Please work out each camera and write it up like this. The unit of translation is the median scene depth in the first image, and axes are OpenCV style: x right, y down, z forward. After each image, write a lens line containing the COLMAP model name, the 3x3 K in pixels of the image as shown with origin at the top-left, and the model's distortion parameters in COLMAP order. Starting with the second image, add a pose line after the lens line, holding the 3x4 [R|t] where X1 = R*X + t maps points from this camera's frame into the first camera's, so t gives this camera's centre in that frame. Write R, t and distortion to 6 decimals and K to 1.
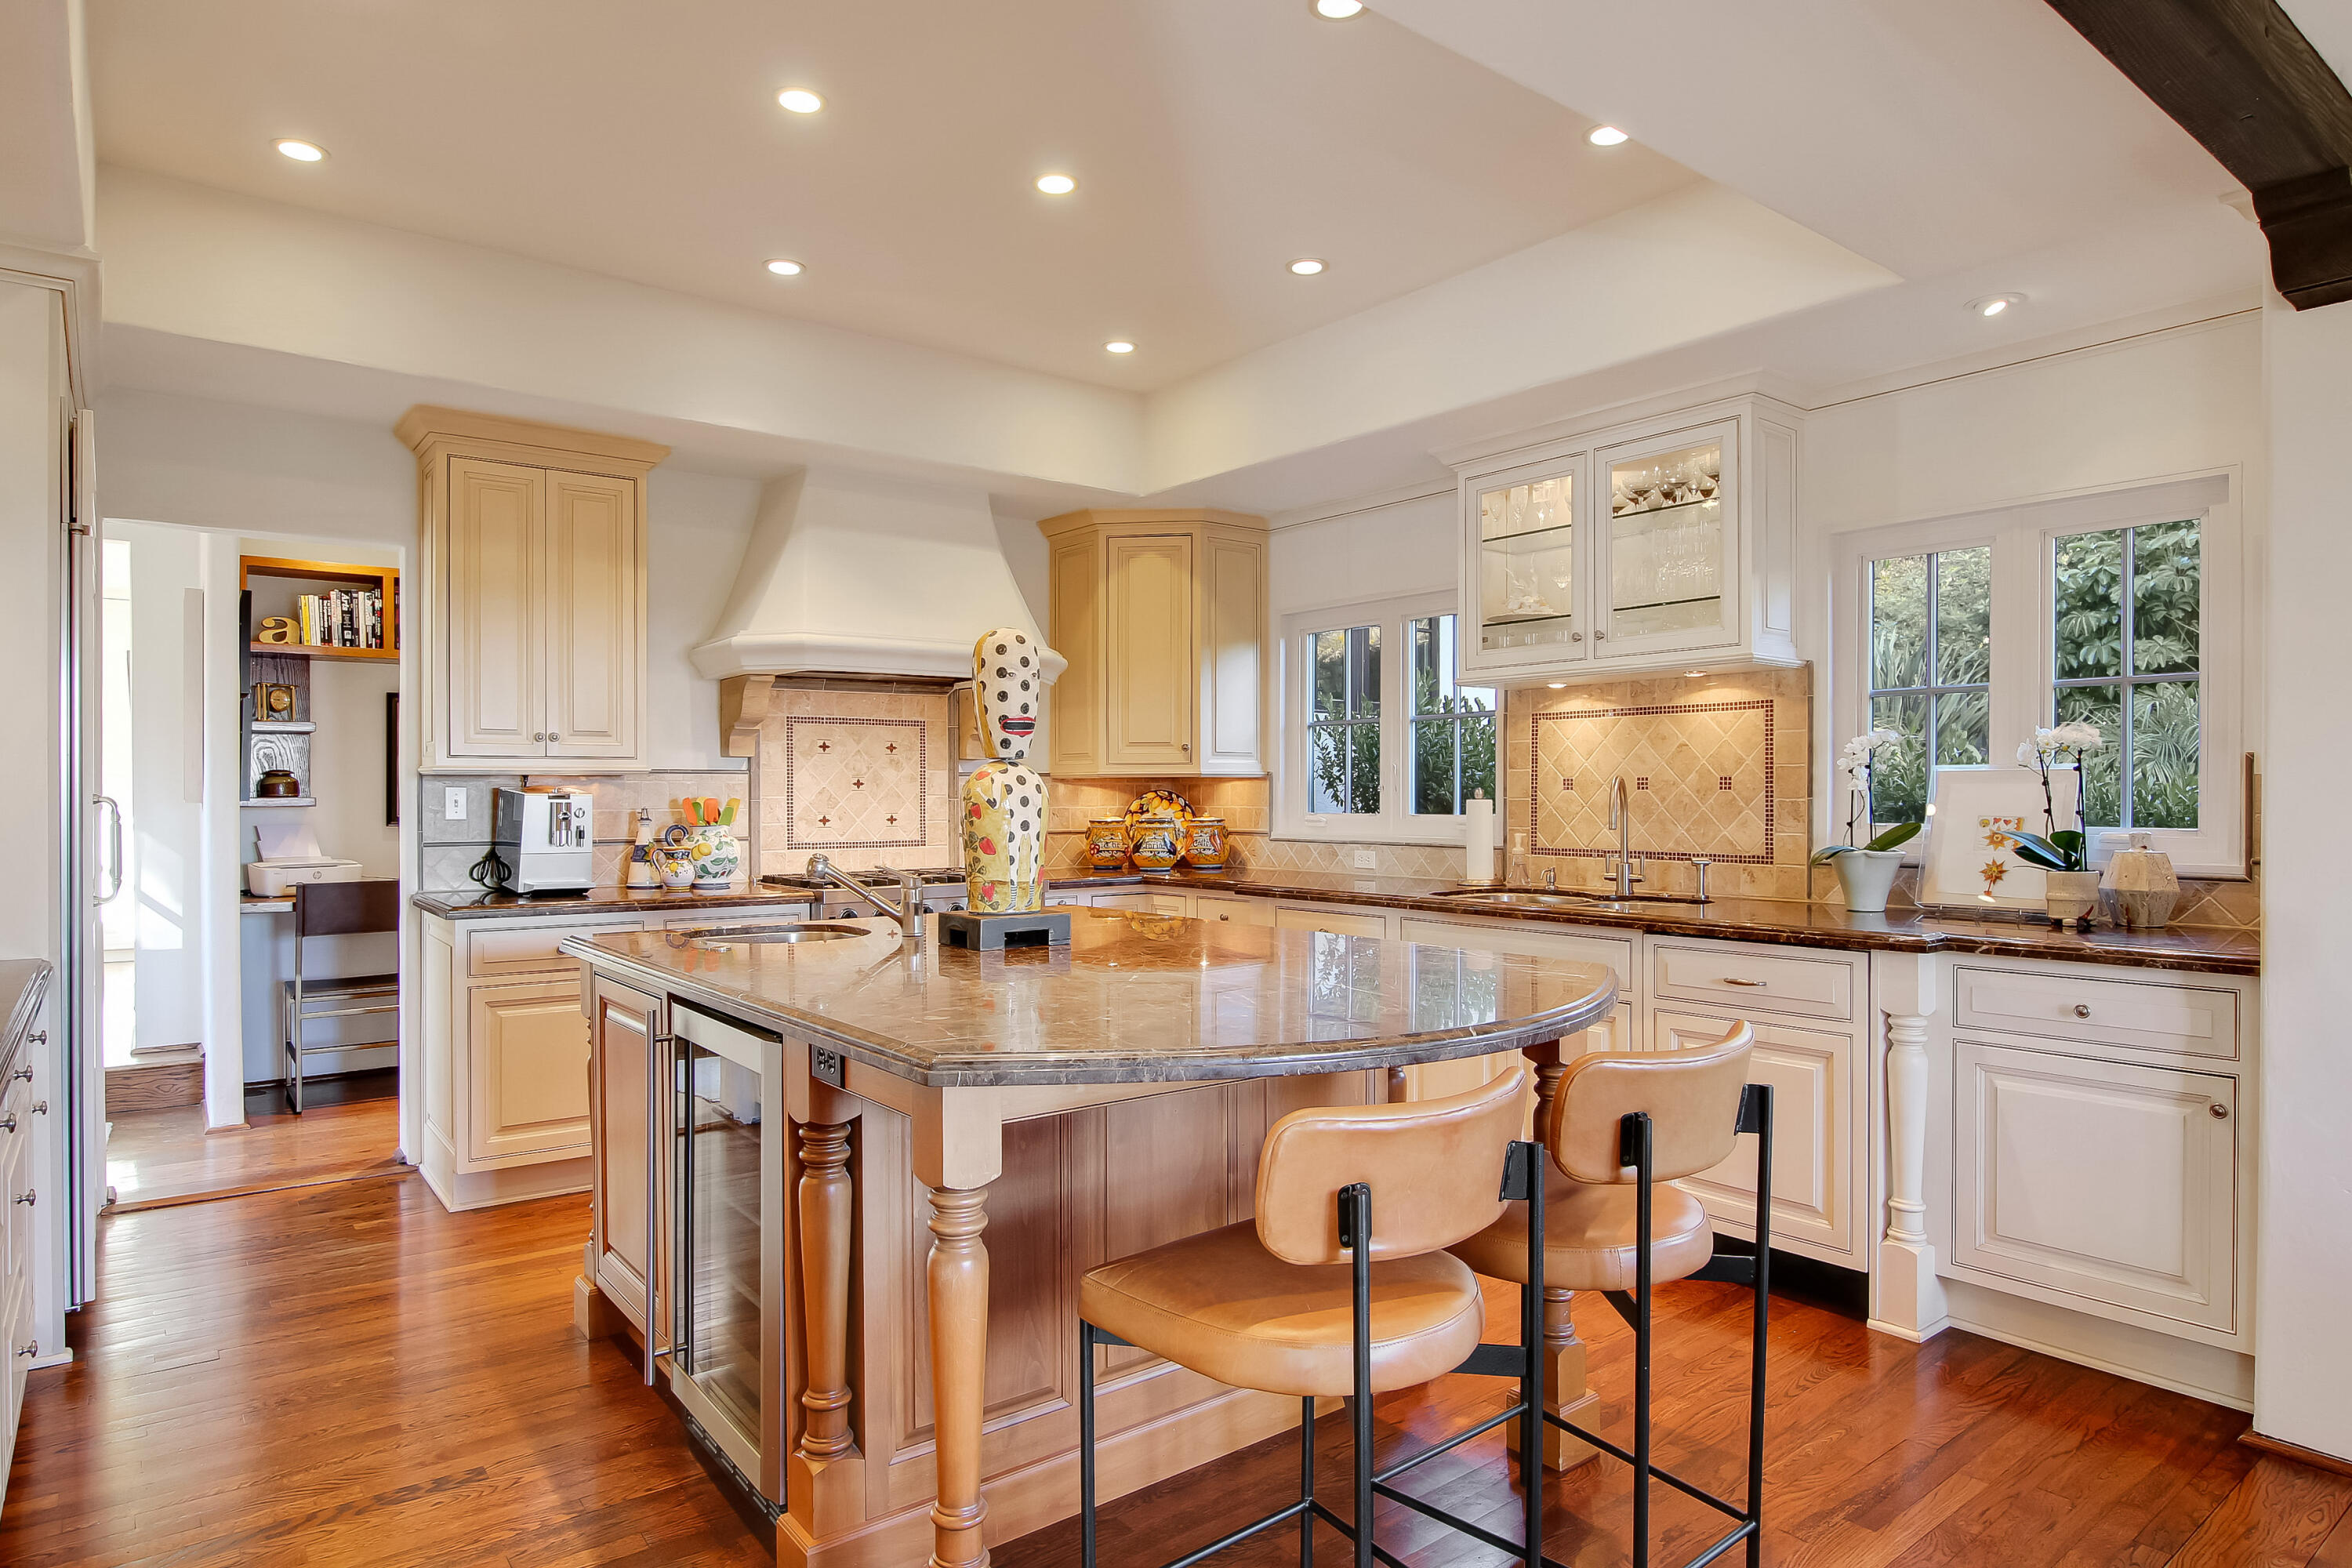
lens RADIAL K [[1371.6, 0, 1180.6], [0, 1371.6, 783.4], [0, 0, 1]] dist [-0.029388, 0.006533]
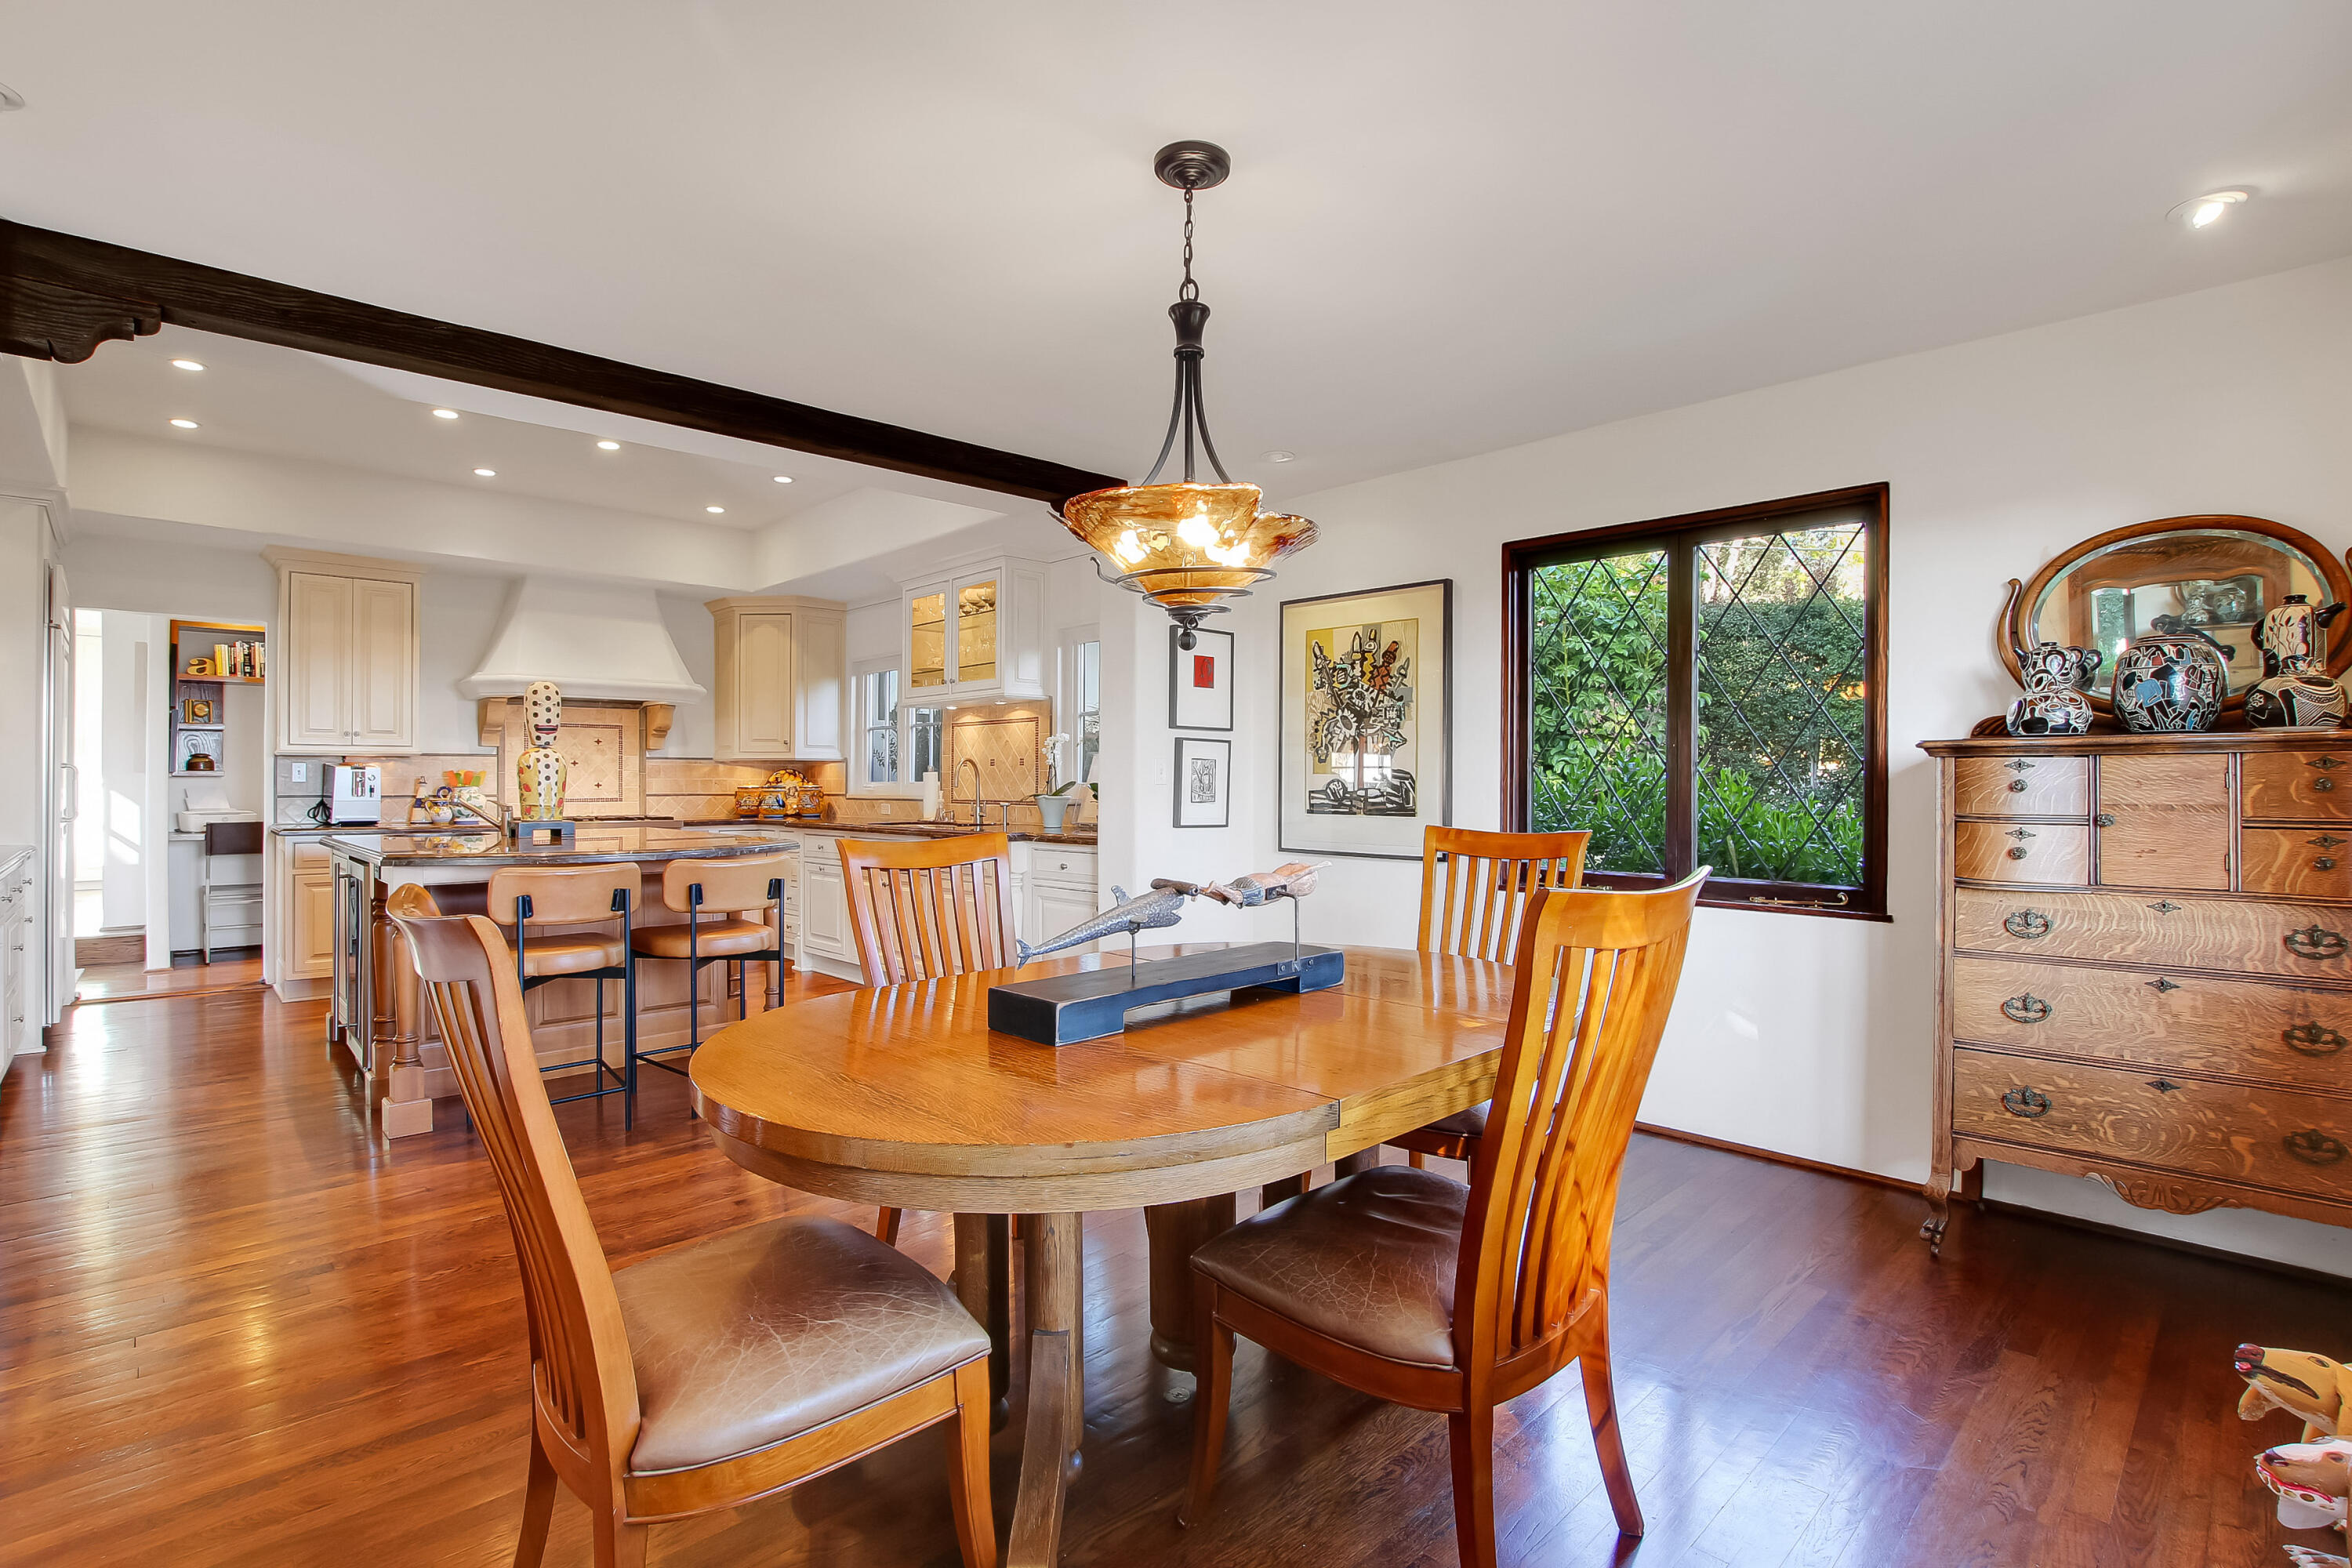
lens RADIAL K [[1104.3, 0, 1176.5], [0, 1104.3, 769.4], [0, 0, 1]] dist [-0.023172, -0.002412]
pose [[0.994413, 0.002173, 0.105535, 0.378627], [-0.001648, 0.999986, -0.005062, 0.014435], [-0.105544, 0.004859, 0.994403, -0.425123]]
